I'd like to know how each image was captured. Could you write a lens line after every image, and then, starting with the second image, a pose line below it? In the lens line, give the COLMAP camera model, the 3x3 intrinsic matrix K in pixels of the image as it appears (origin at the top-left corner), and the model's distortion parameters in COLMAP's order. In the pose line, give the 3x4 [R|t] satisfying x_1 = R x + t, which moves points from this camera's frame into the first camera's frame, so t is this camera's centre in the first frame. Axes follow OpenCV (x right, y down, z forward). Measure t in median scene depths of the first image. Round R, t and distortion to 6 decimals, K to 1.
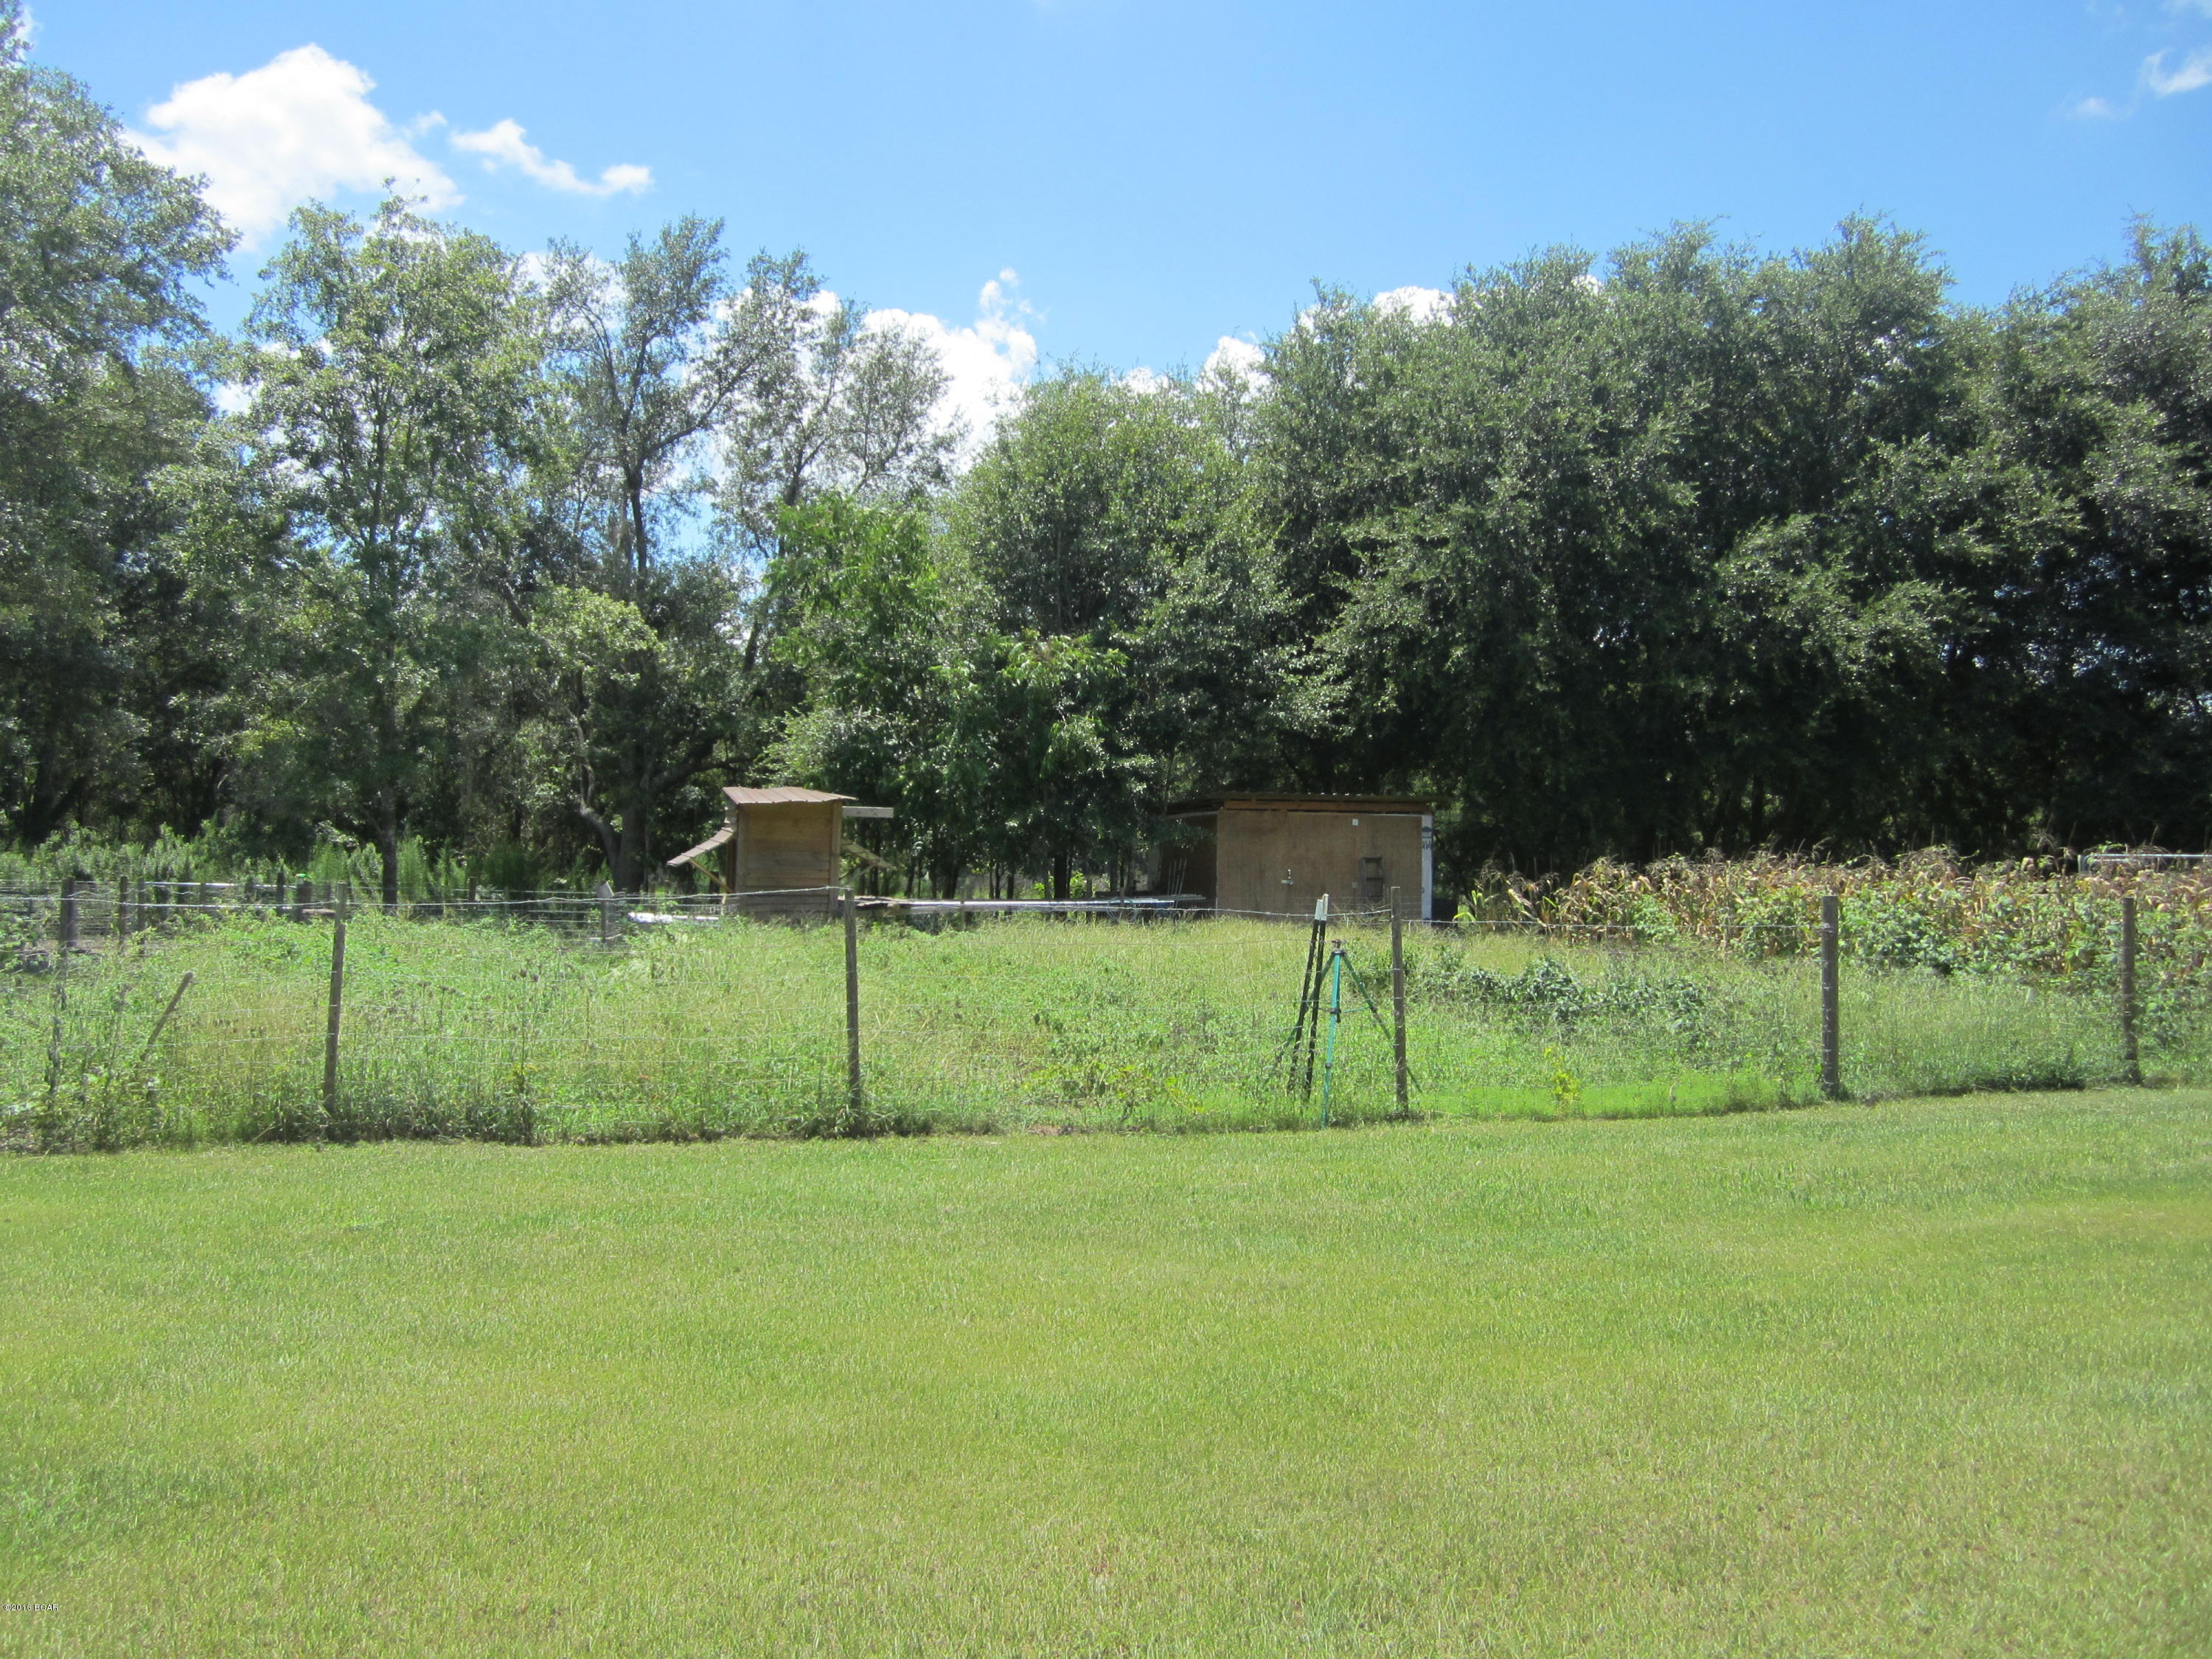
lens RADIAL K [[1850.6, 0, 1103.8], [0, 1850.6, 840.0], [0, 0, 1]] dist [-0.034026, -0.005341]
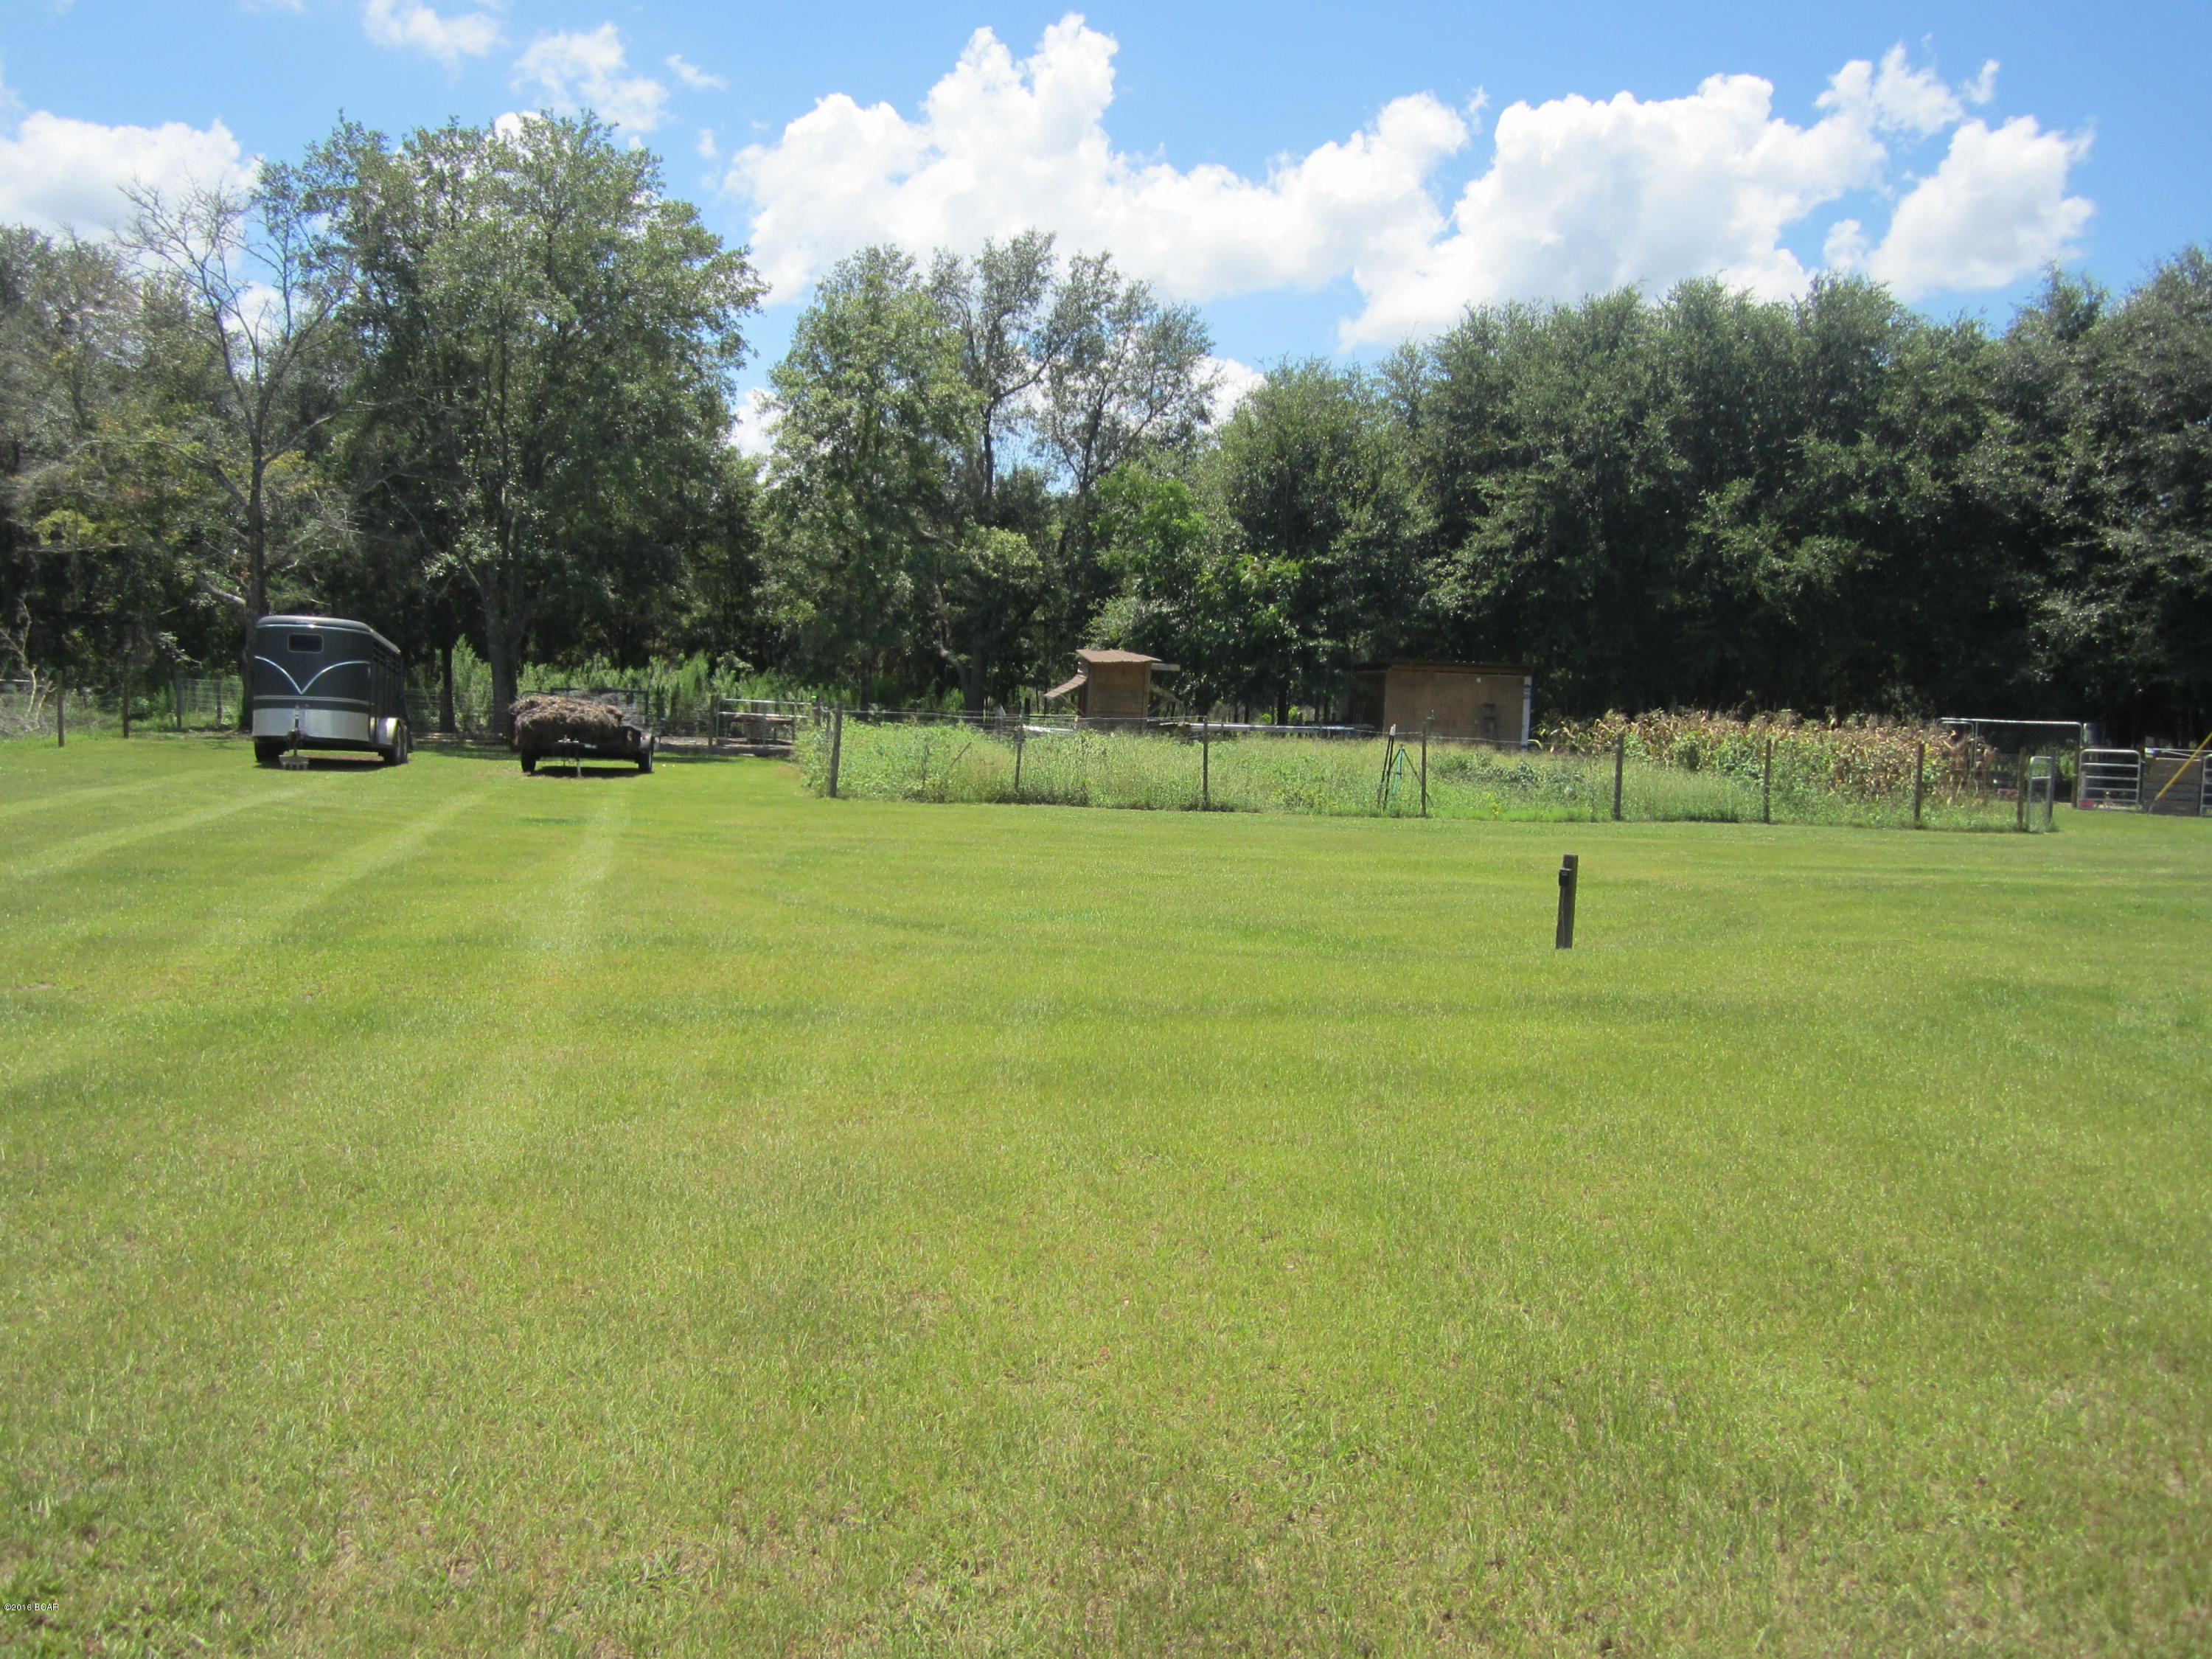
lens RADIAL K [[1850.6, 0, 1122.6], [0, 1850.6, 885.8], [0, 0, 1]] dist [-0.034026, -0.005341]
pose [[0.994045, 0.037083, -0.102466, 0.008438], [-0.024677, 0.992491, 0.119799, -0.016495], [0.106139, -0.116557, 0.987496, -0.561922]]
